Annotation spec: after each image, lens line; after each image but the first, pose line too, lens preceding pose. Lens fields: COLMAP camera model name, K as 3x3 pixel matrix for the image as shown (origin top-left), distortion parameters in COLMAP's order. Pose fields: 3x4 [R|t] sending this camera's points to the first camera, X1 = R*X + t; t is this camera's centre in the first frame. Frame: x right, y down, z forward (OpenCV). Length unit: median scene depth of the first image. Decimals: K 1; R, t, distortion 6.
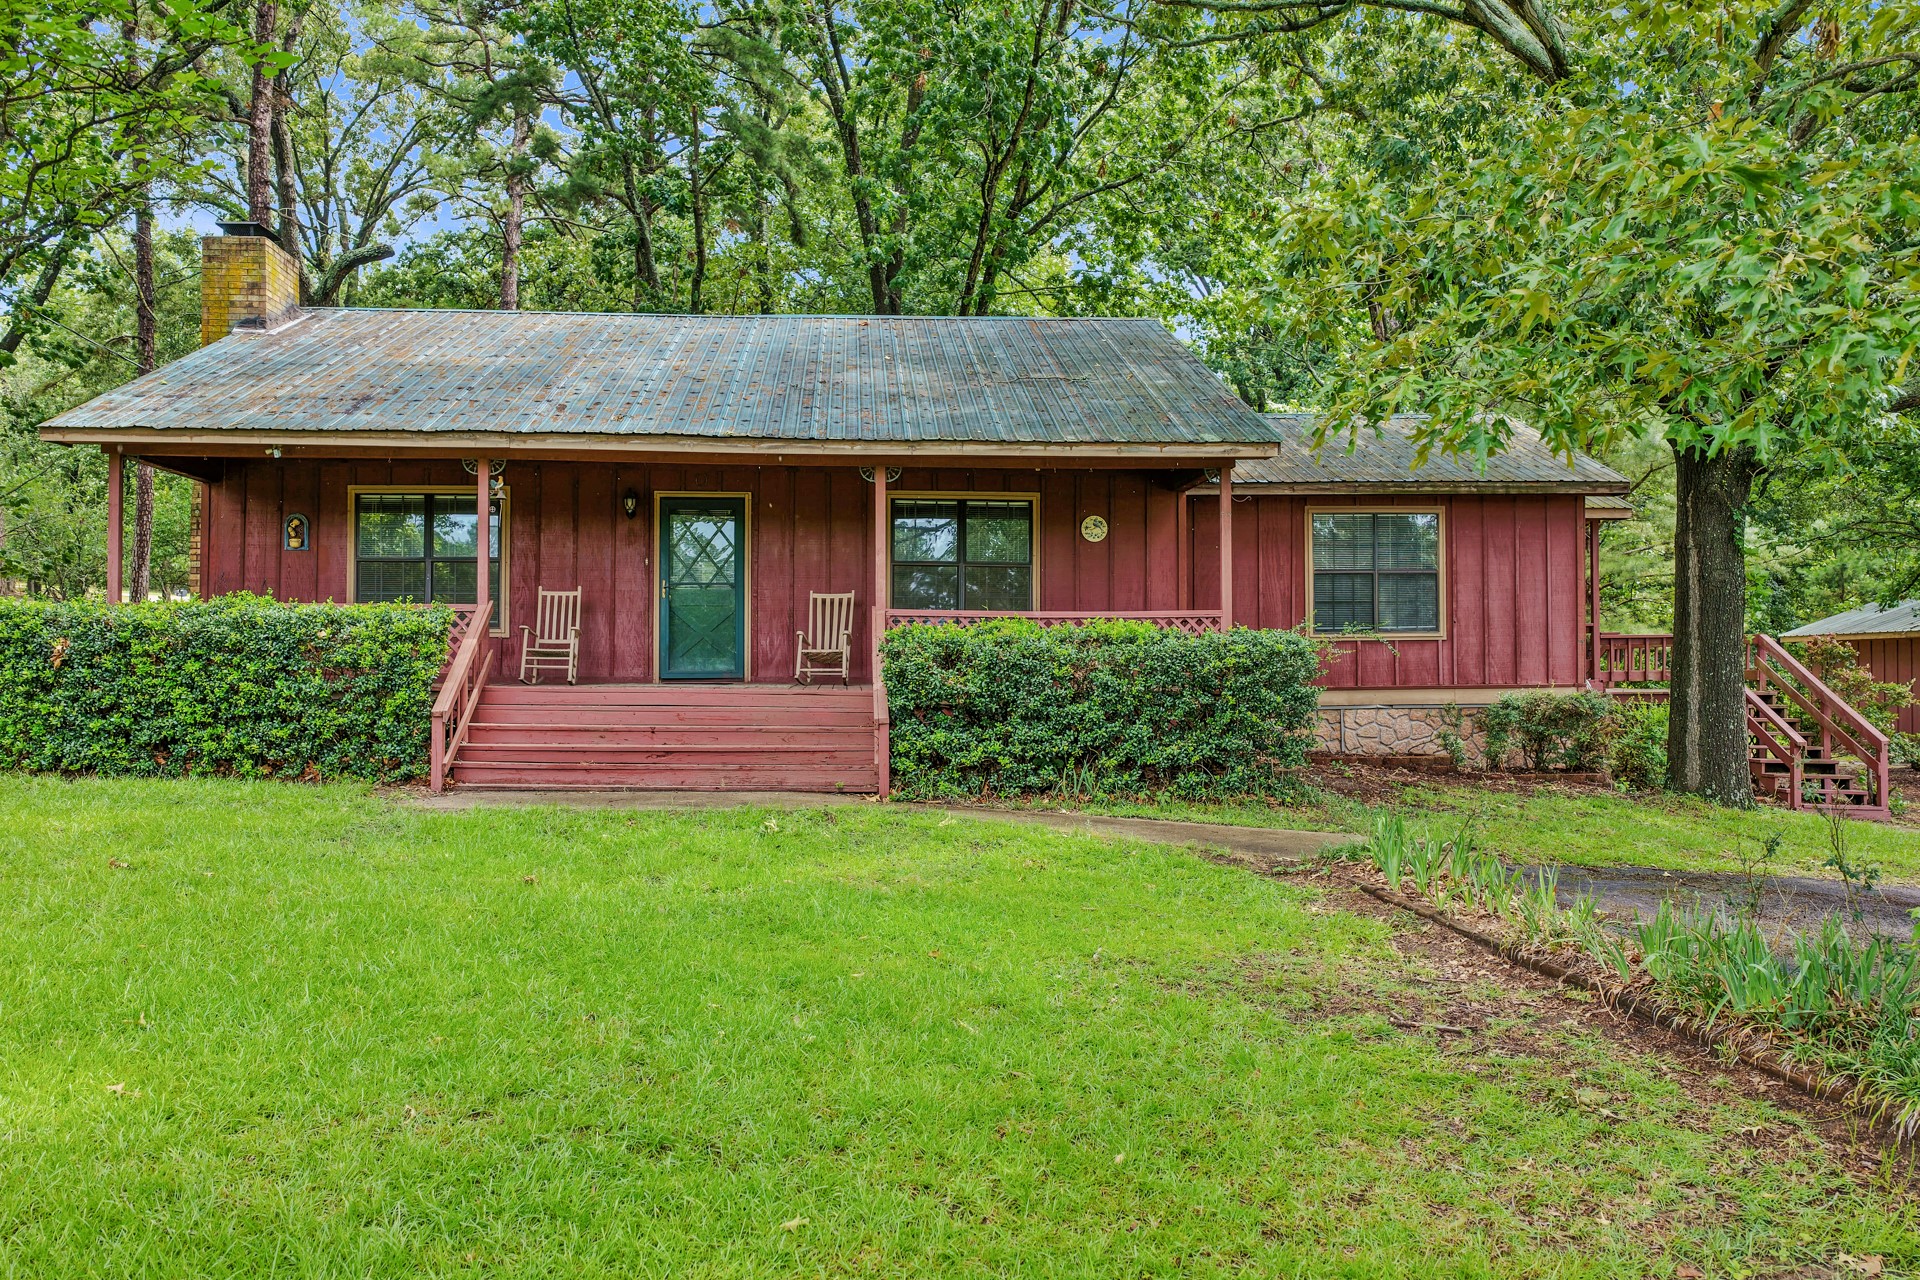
lens RADIAL K [[1572.3, 0, 962.2], [0, 1572.3, 633.7], [0, 0, 1]] dist [-0.005129, -0.002905]
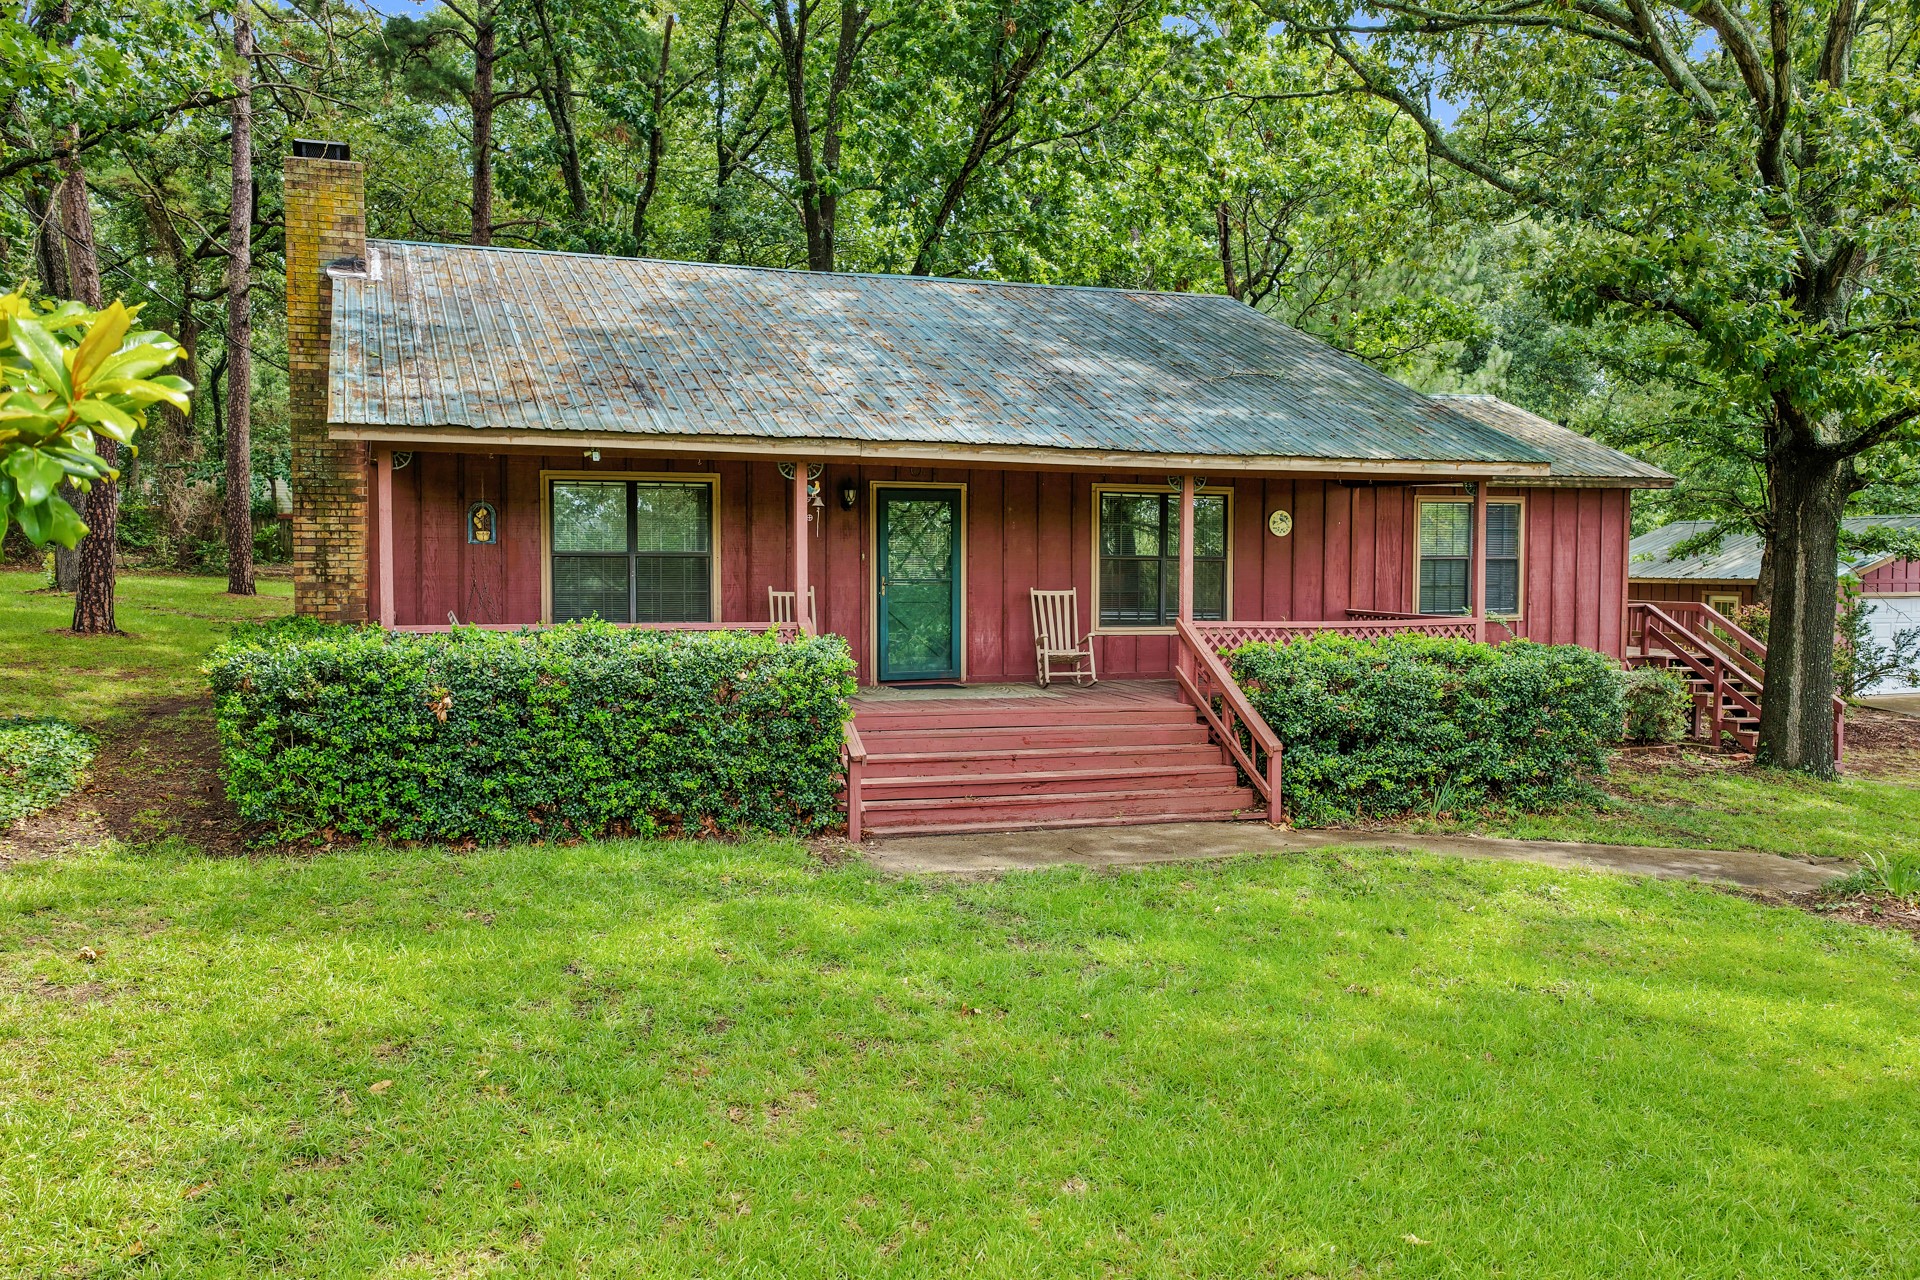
lens RADIAL K [[1572.3, 0, 959.4], [0, 1572.3, 647.2], [0, 0, 1]] dist [-0.005129, -0.002905]
pose [[0.960142, -0.013140, 0.279203, -0.489578], [-0.009599, 0.996755, 0.079920, -0.080920], [-0.279347, -0.079415, 0.956901, 0.096554]]
